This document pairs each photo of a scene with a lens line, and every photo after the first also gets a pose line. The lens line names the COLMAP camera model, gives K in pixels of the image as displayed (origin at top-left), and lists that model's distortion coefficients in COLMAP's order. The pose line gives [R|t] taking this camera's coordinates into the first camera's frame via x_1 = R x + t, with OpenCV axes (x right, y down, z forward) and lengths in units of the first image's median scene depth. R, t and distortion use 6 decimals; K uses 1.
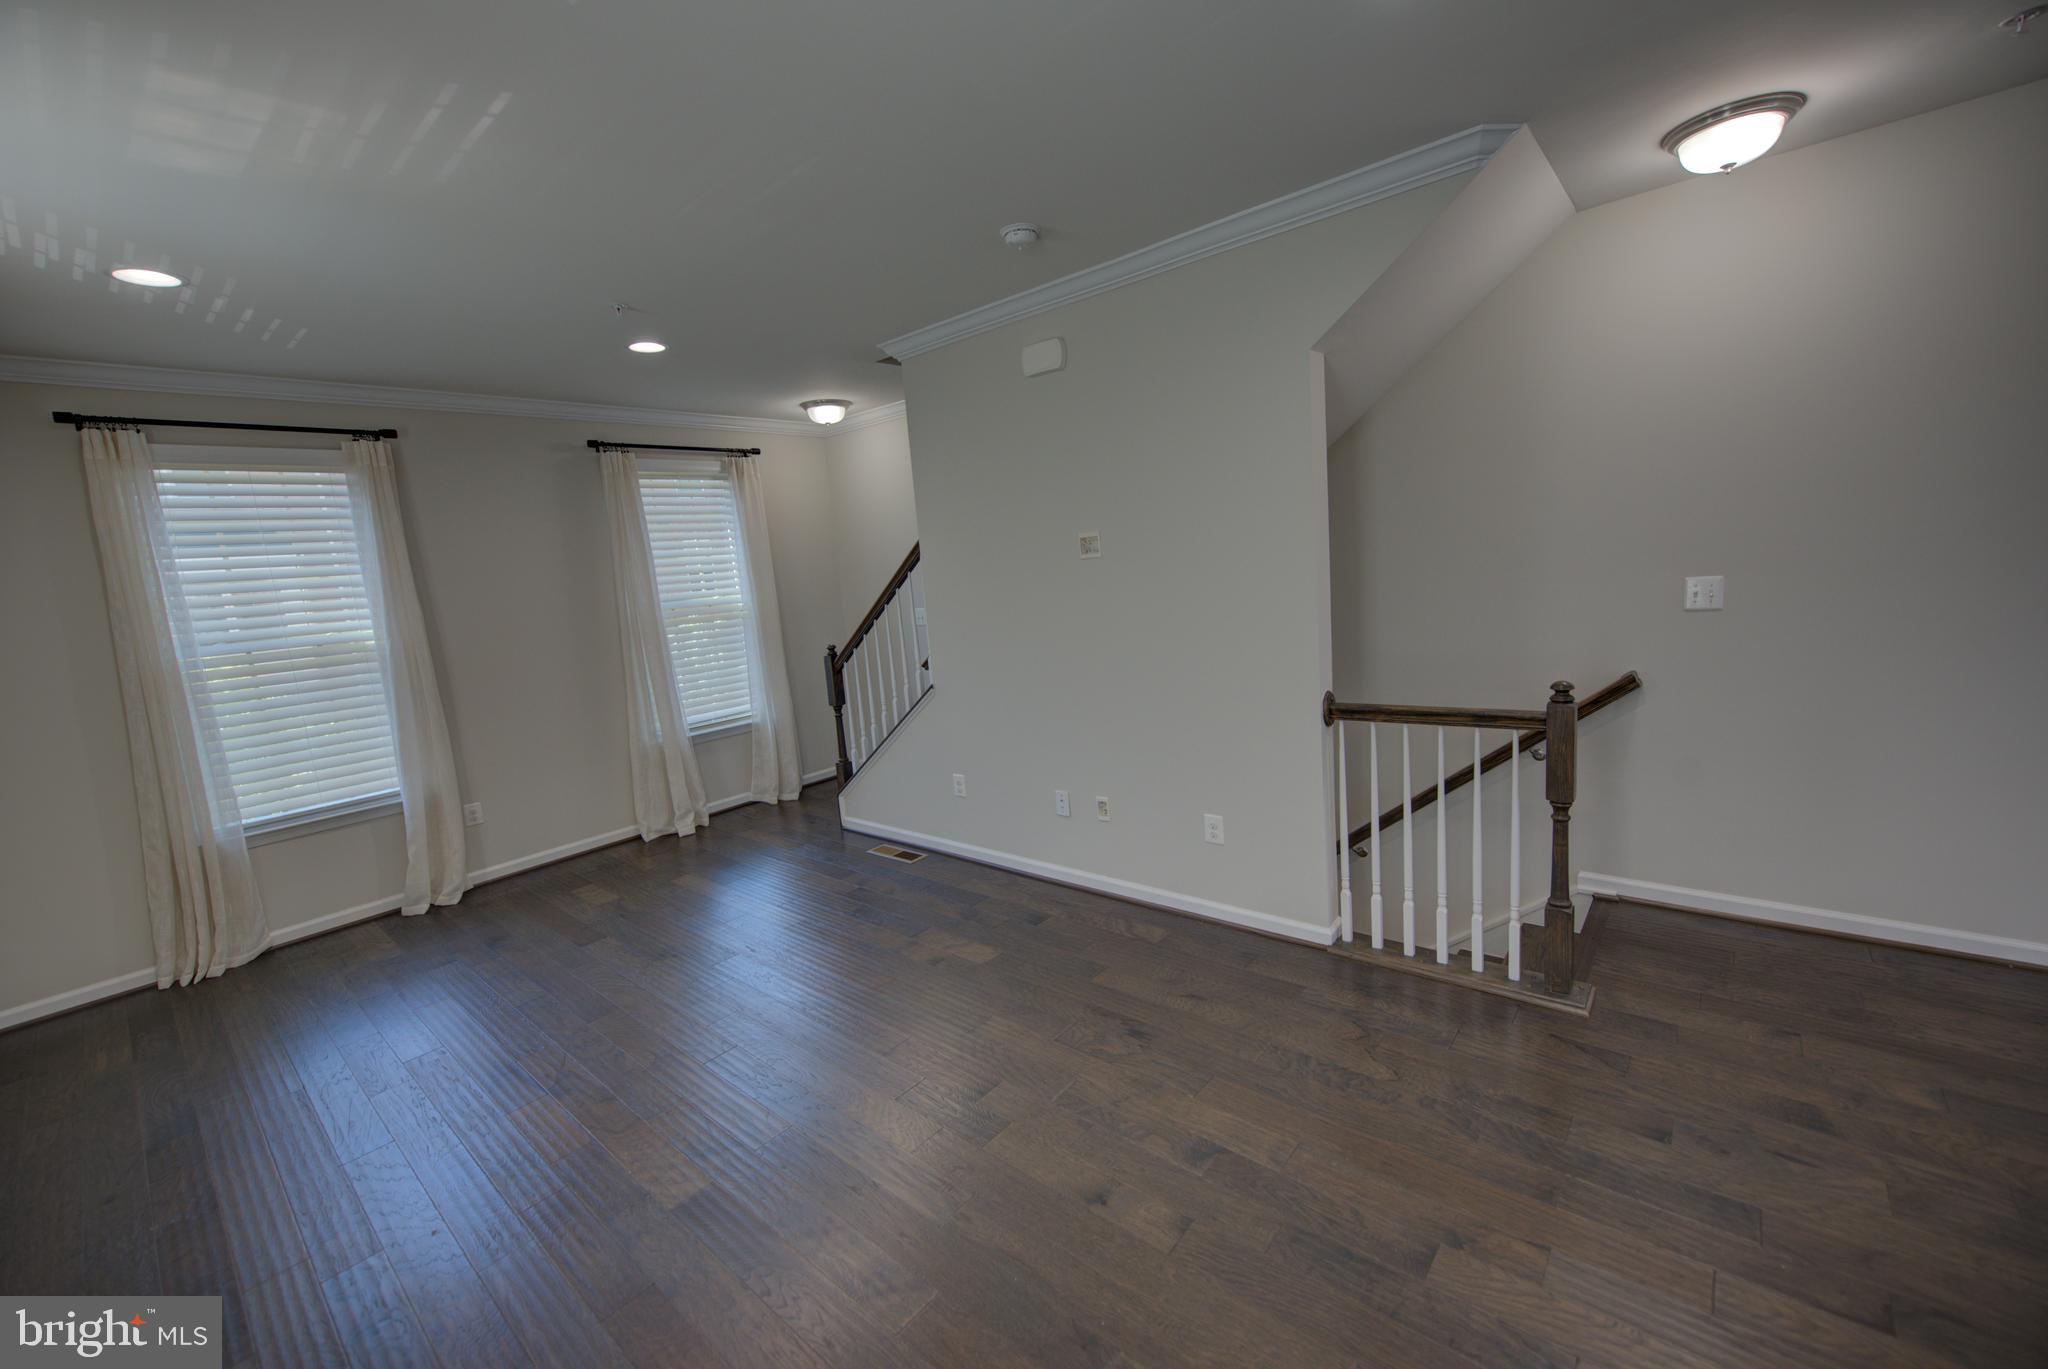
lens RADIAL K [[822.4, 0, 1027.1], [0, 822.4, 684.9], [0, 0, 1]] dist [0.004154, -0.000055]
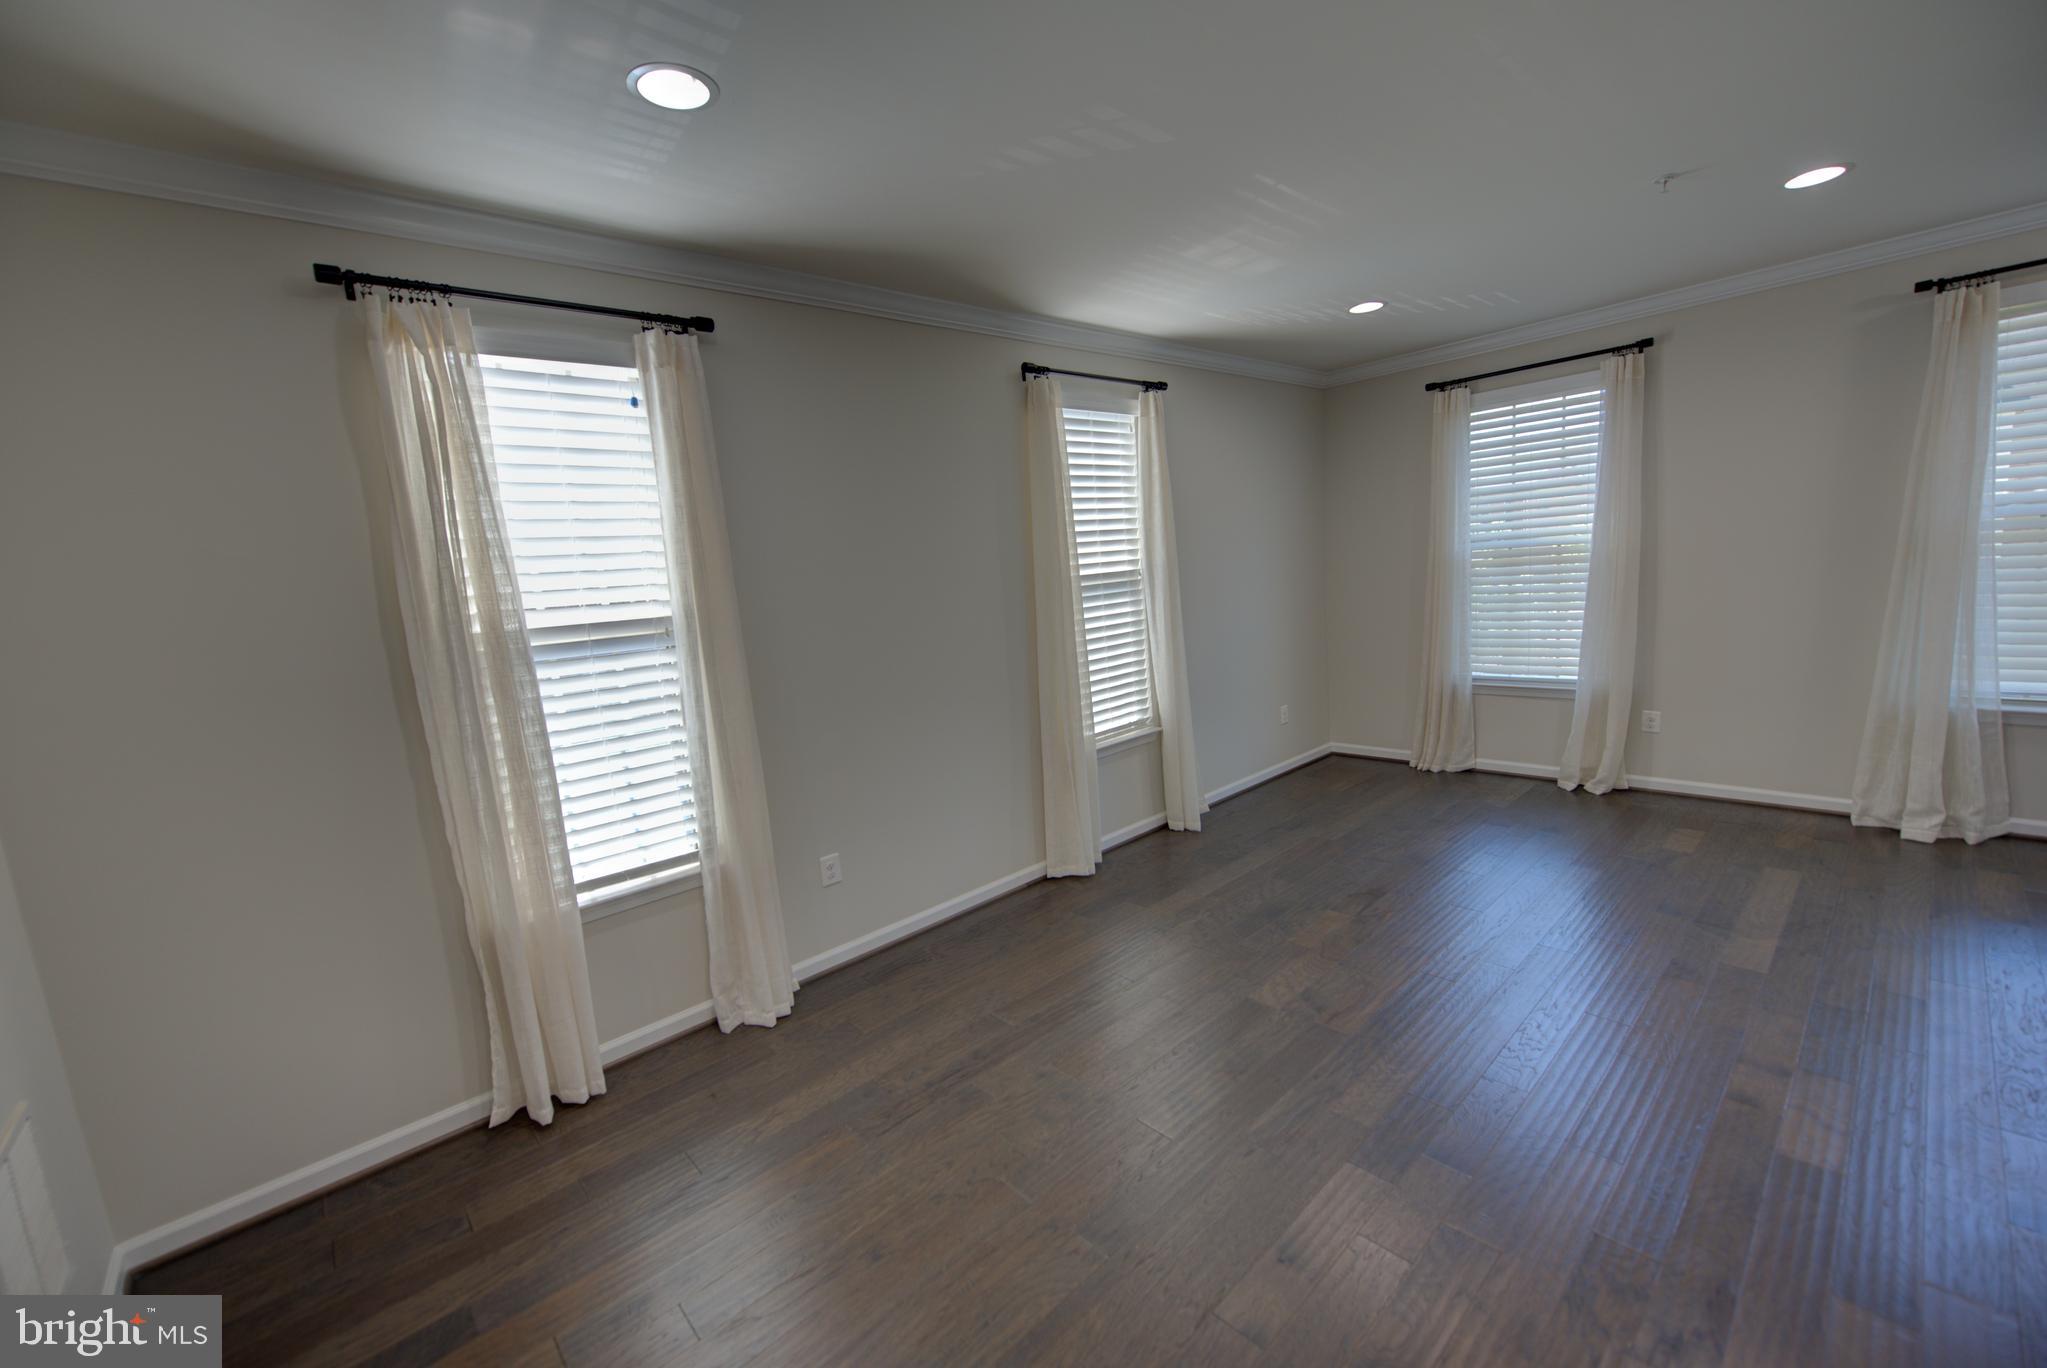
lens RADIAL K [[822.0, 0, 1032.7], [0, 822.0, 695.1], [0, 0, 1]] dist [0.004154, -0.000055]
pose [[-0.099771, 0.248461, -0.963490, 0.388054], [-0.063721, 0.964738, 0.255381, -0.088824], [0.992968, 0.086874, -0.080421, 0.340265]]
